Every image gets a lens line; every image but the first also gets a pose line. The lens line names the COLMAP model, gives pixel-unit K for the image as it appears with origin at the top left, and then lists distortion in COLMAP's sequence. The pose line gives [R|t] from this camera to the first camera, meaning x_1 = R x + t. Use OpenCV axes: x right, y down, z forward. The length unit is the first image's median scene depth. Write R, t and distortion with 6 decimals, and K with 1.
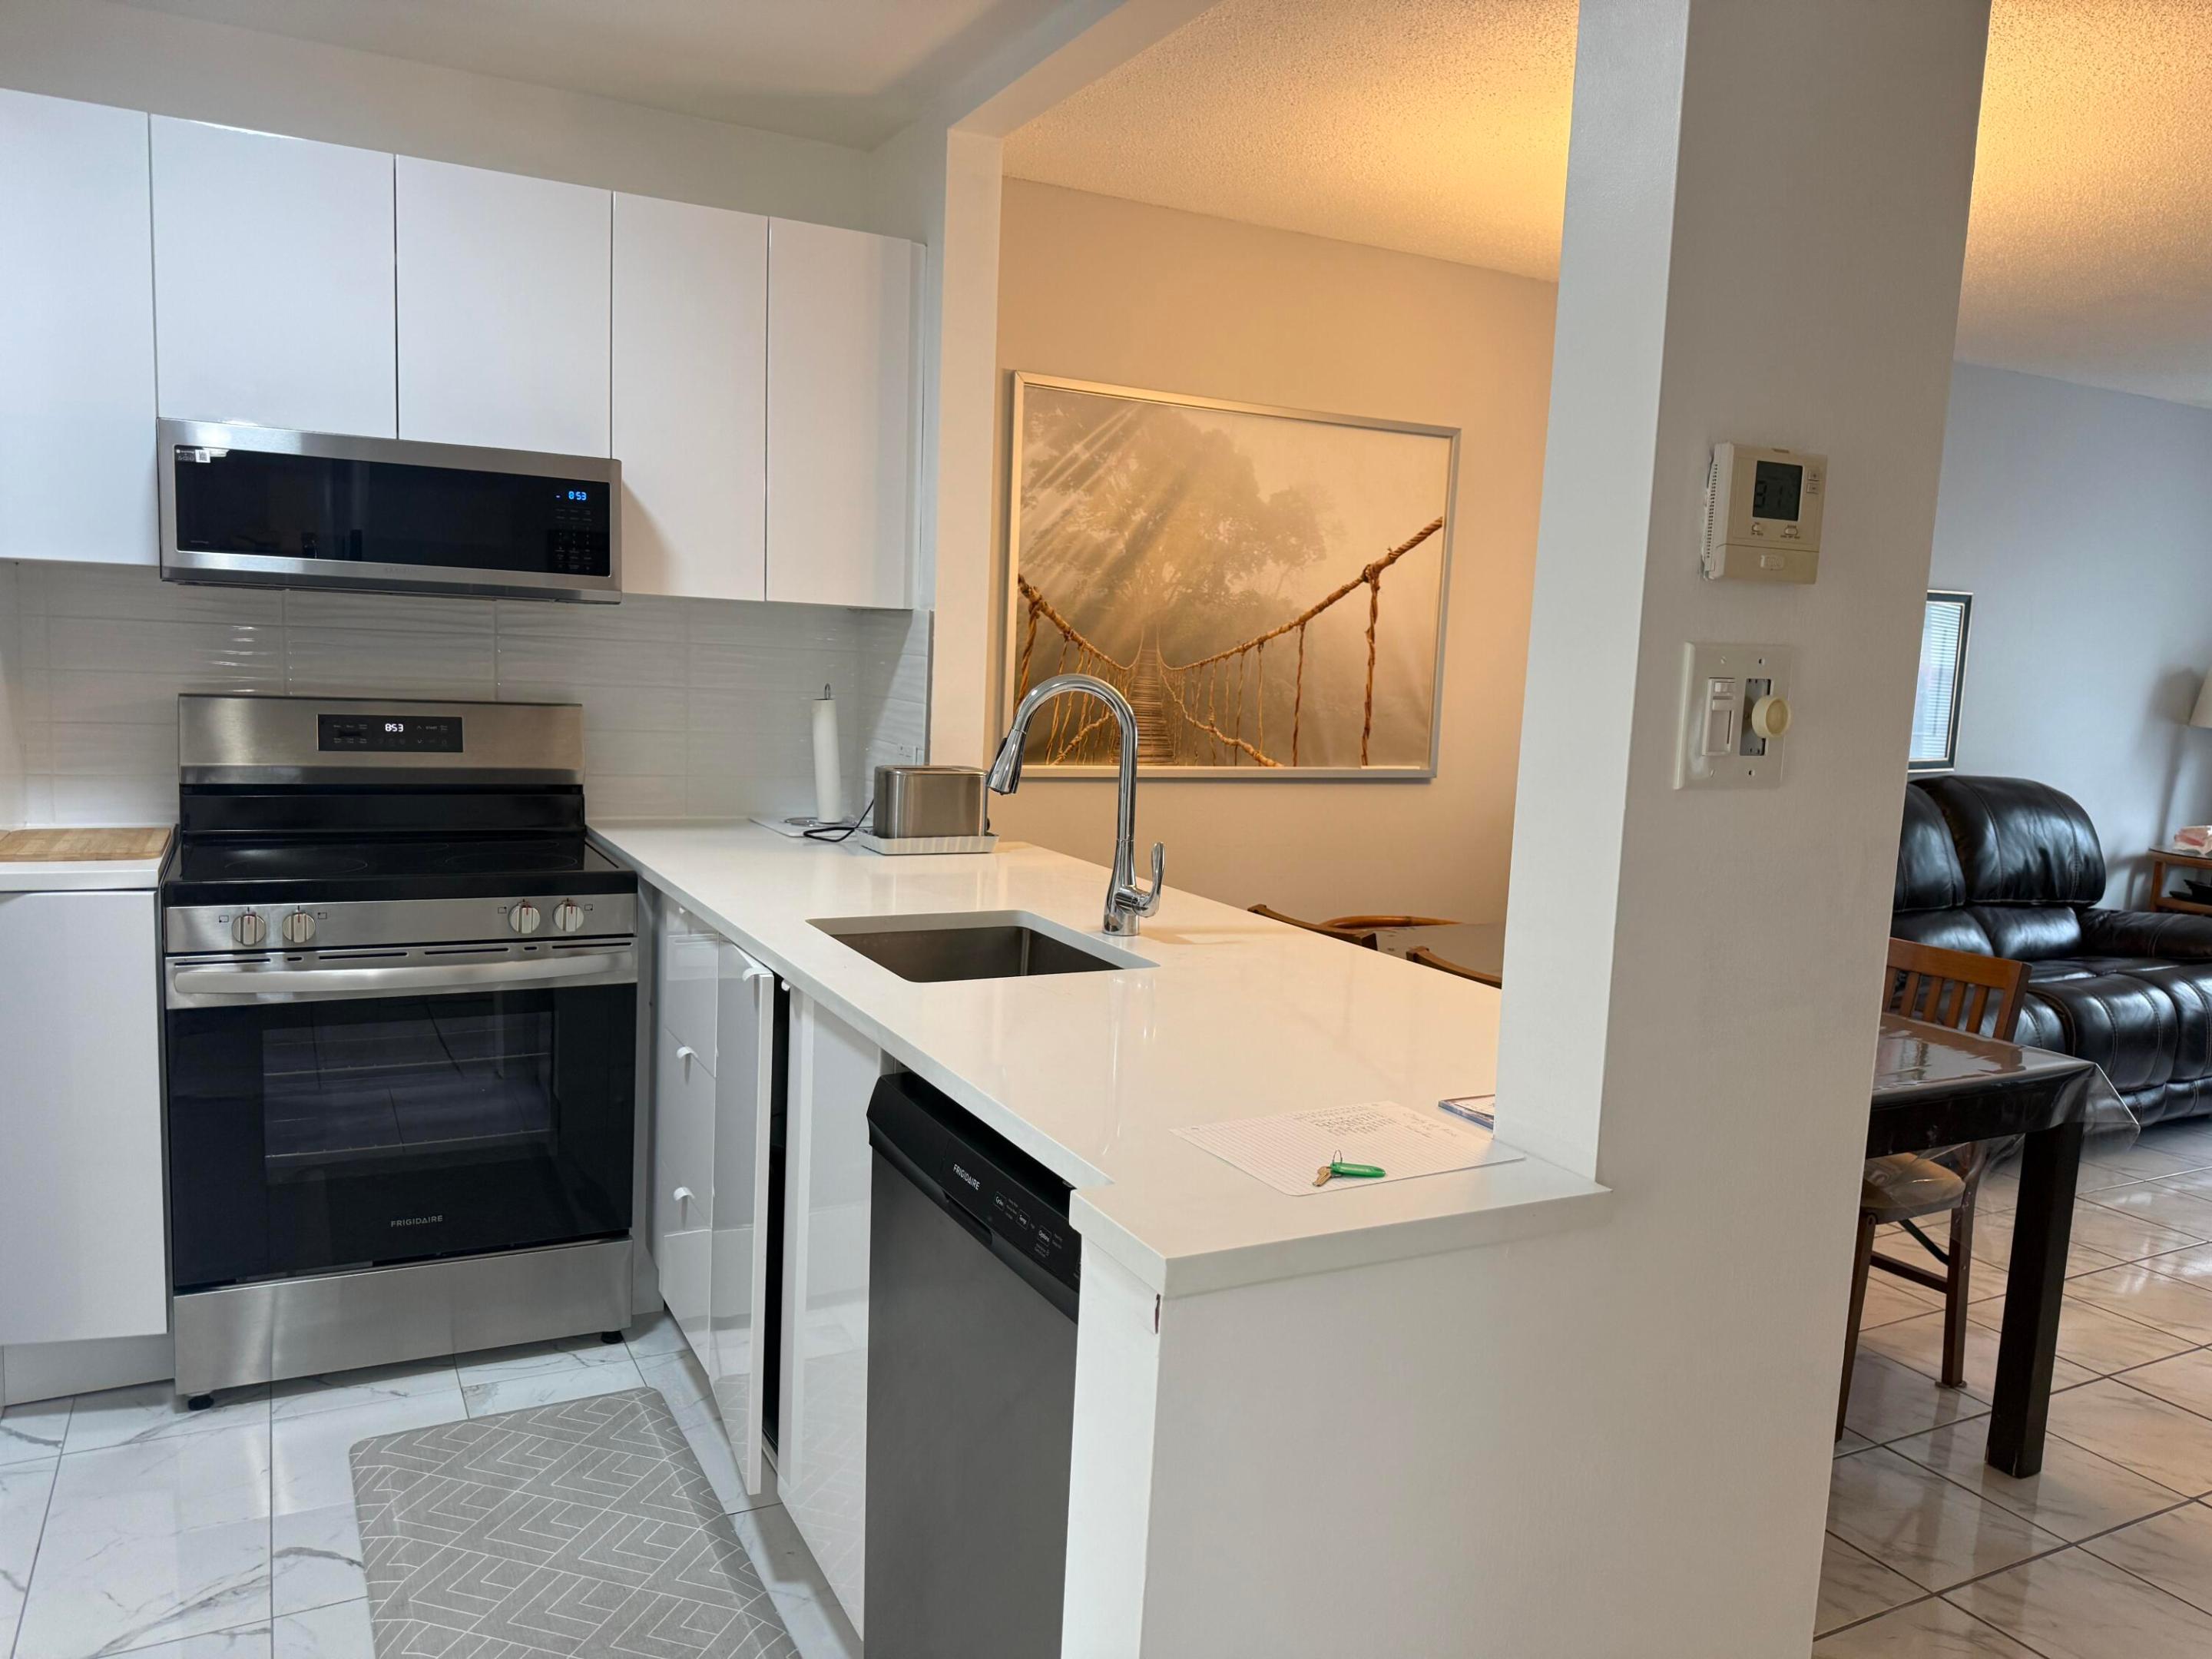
lens RADIAL K [[1568.0, 0, 1100.5], [0, 1568.0, 836.0], [0, 0, 1]] dist [0.108151, -0.146537]
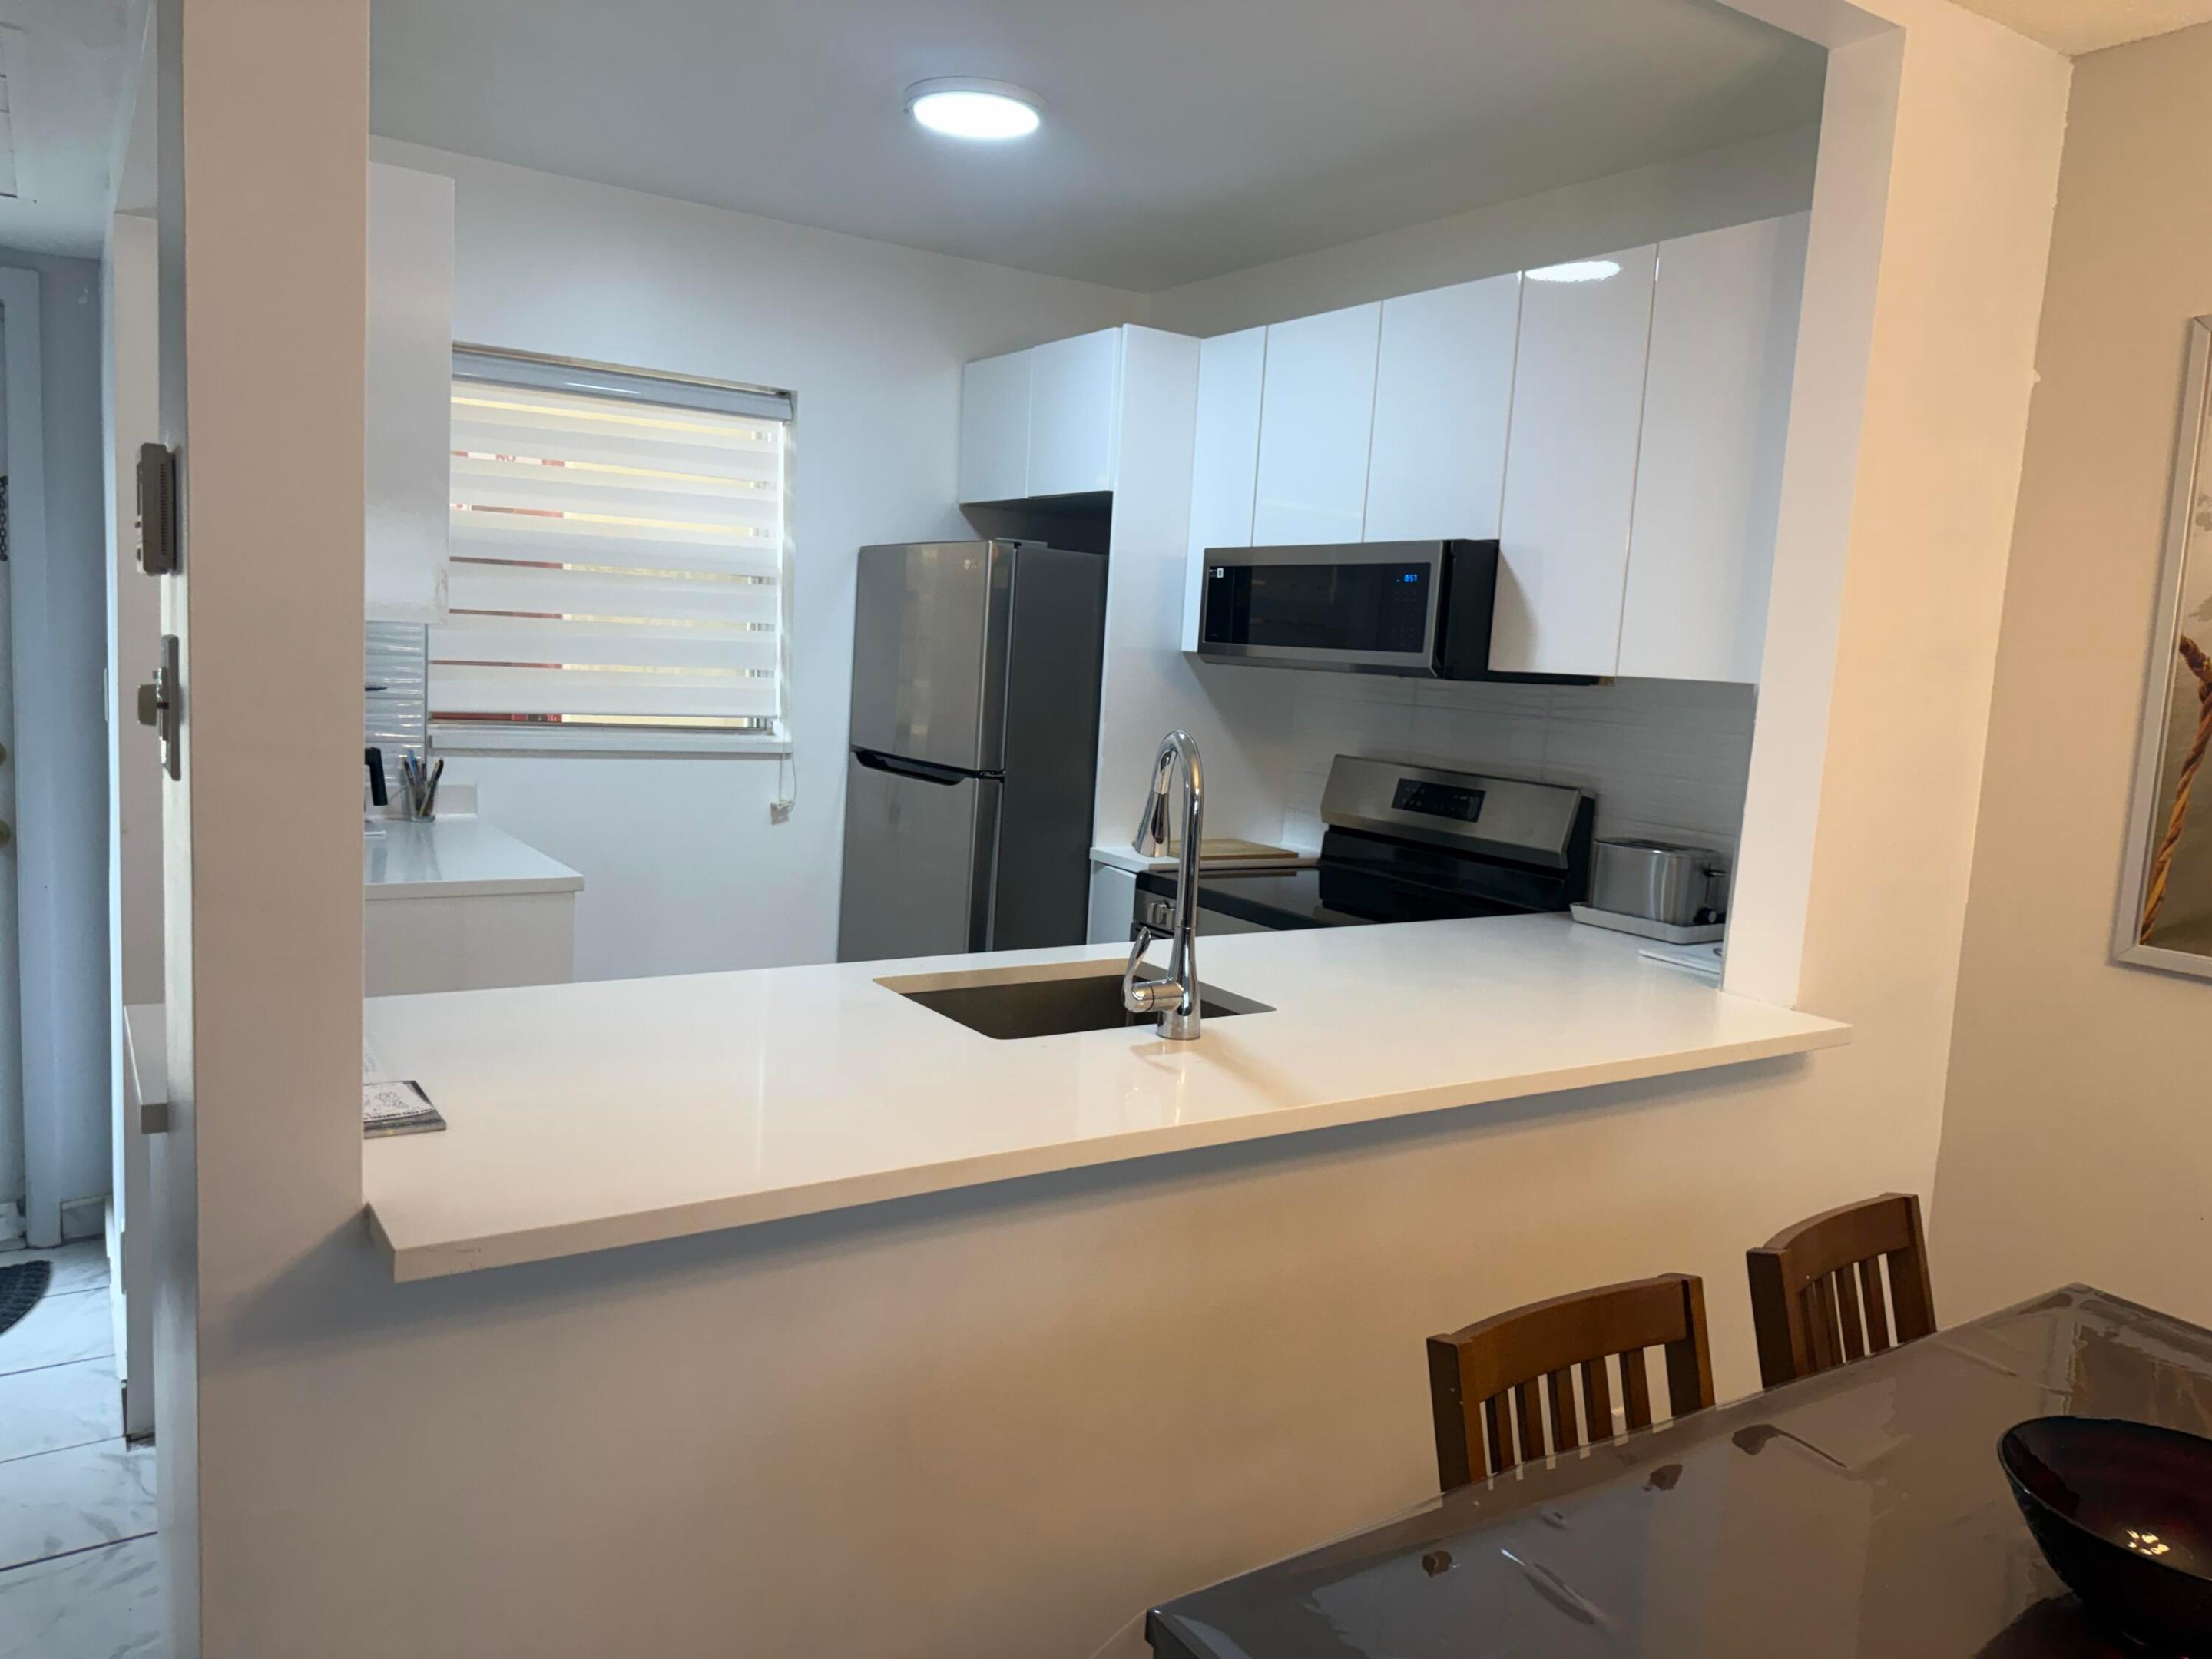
lens RADIAL K [[1563.9, 0, 1113.5], [0, 1563.9, 836.3], [0, 0, 1]] dist [0.089900, -0.115546]
pose [[0.100396, 0.083078, -0.991473, 0.484452], [-0.174882, 0.982467, 0.064615, -0.052801], [0.979457, 0.166904, 0.113164, 0.490967]]
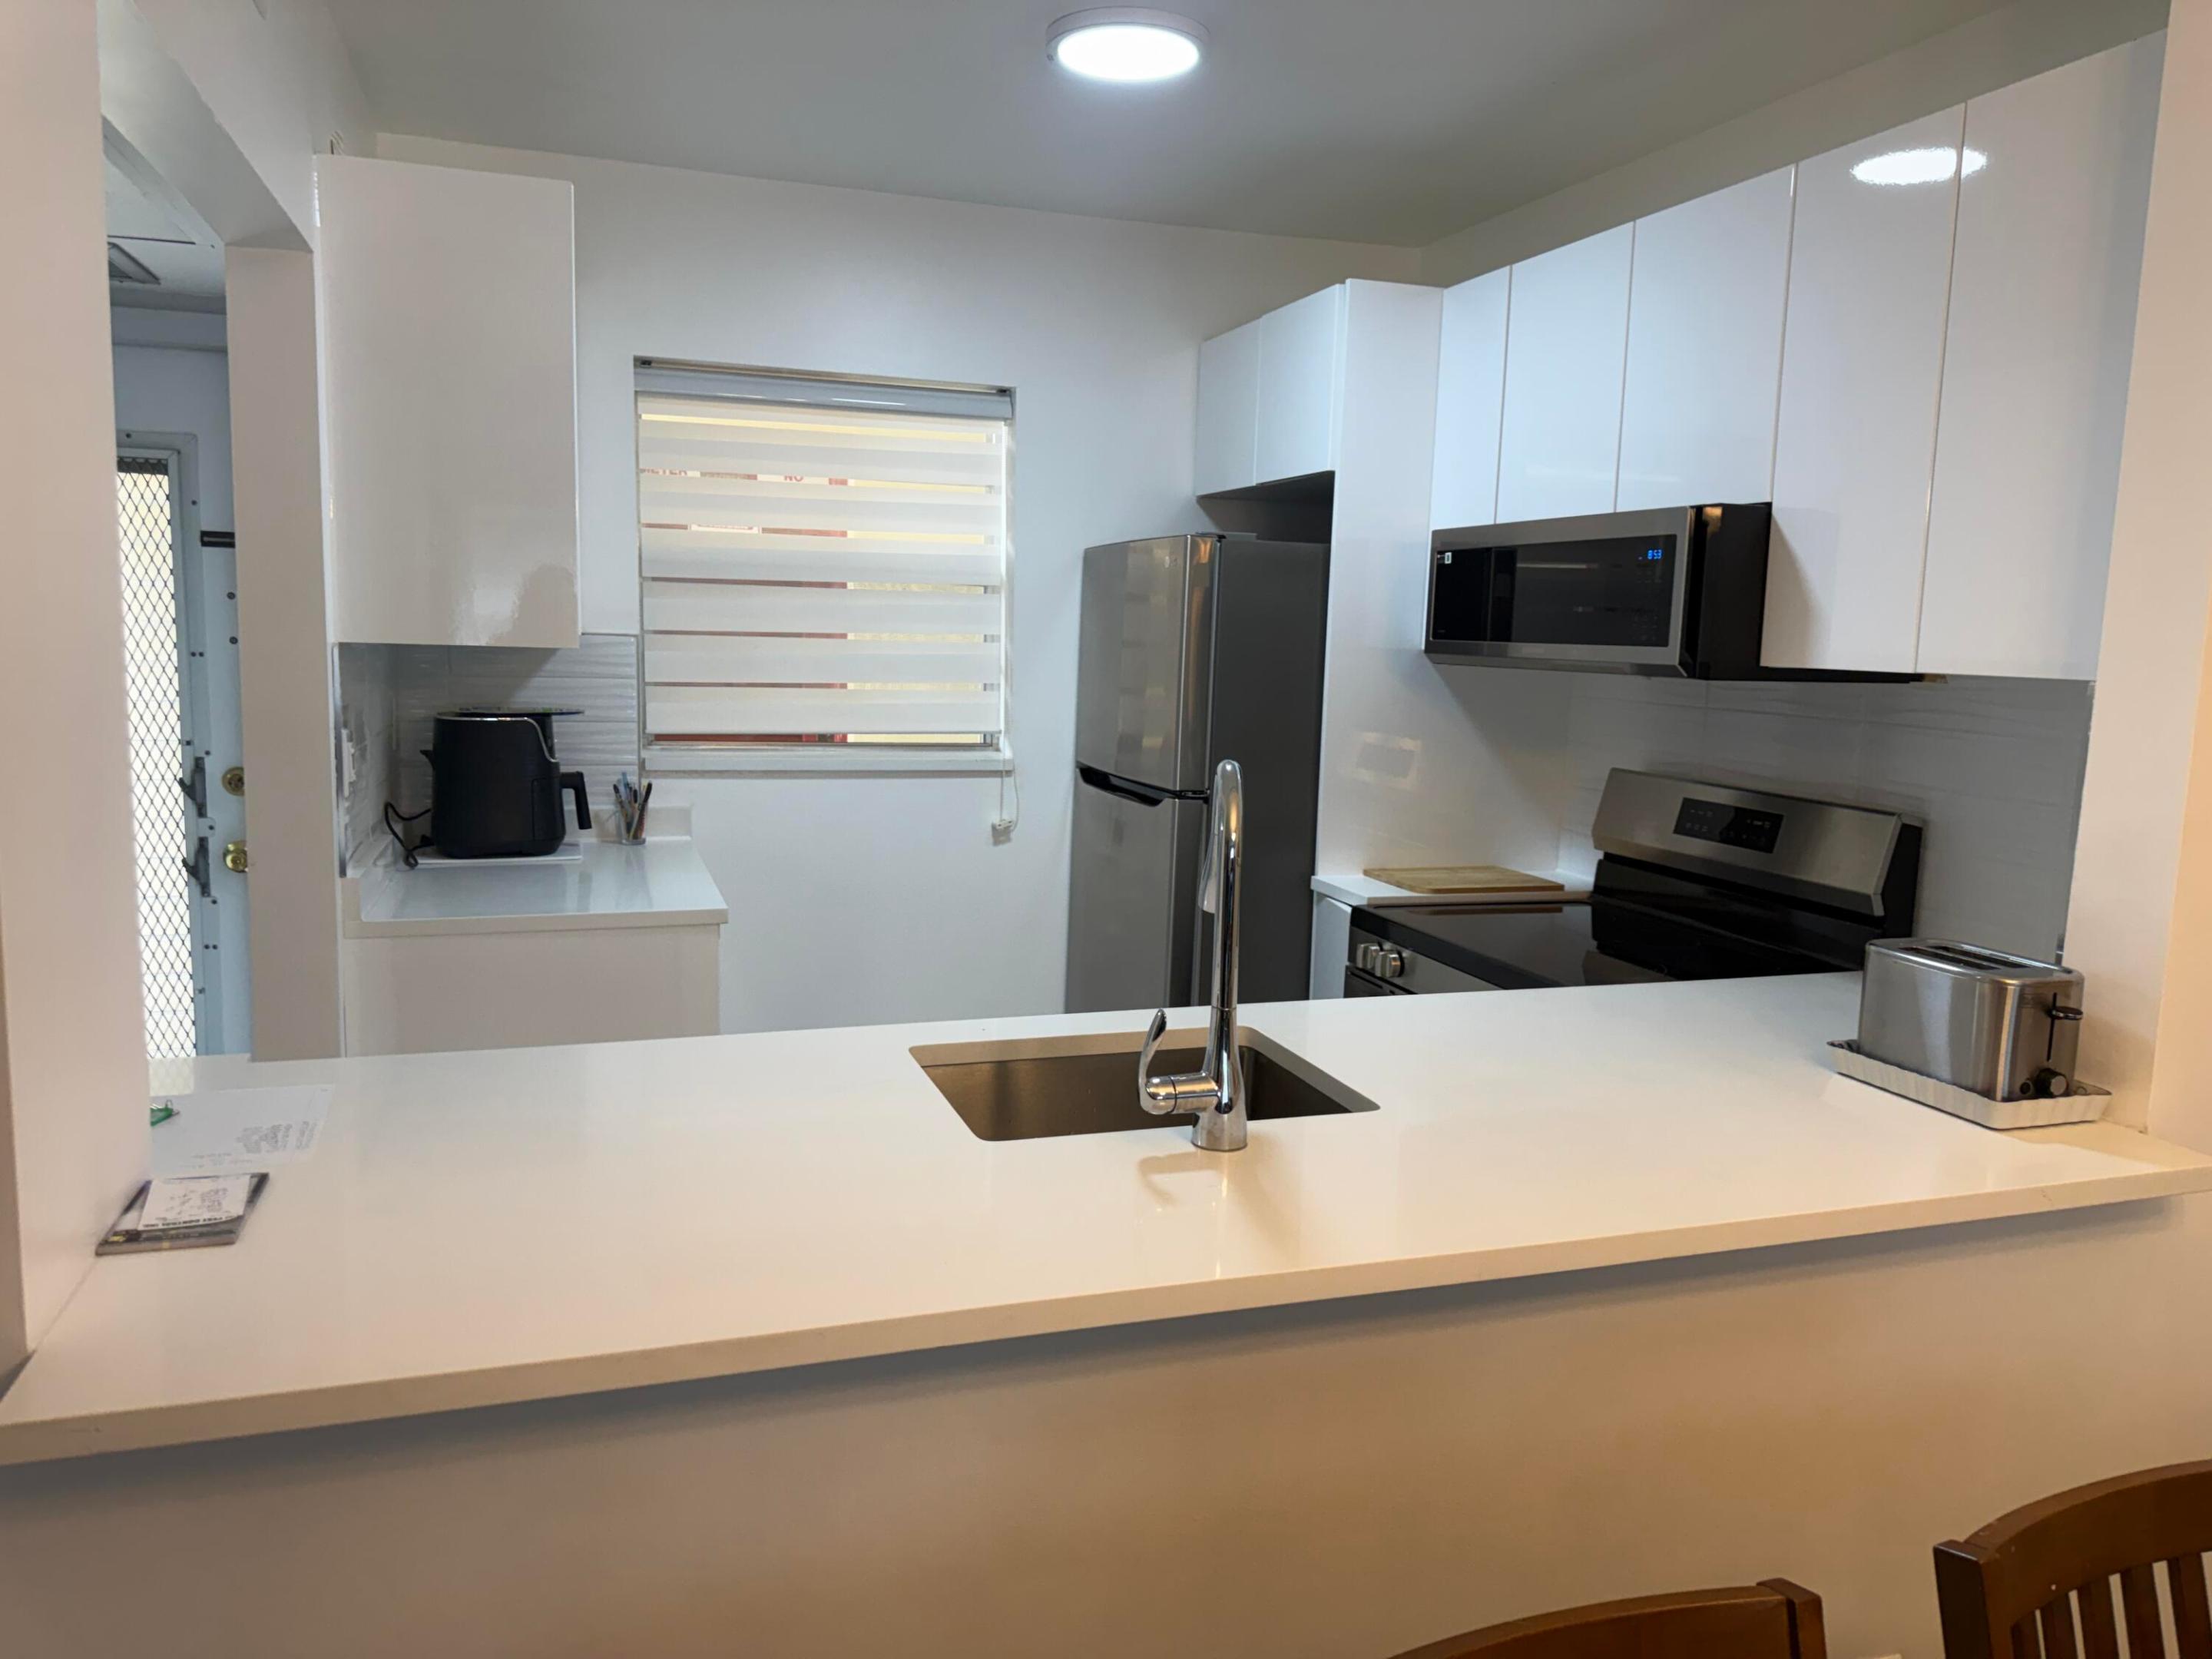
lens RADIAL K [[1570.1, 0, 1102.7], [0, 1570.1, 826.9], [0, 0, 1]] dist [0.083014, -0.128158]
pose [[-0.163361, 0.077166, -0.983544, 0.390371], [-0.155553, 0.982452, 0.102916, -0.076201], [0.974226, 0.169806, -0.148490, 0.591870]]
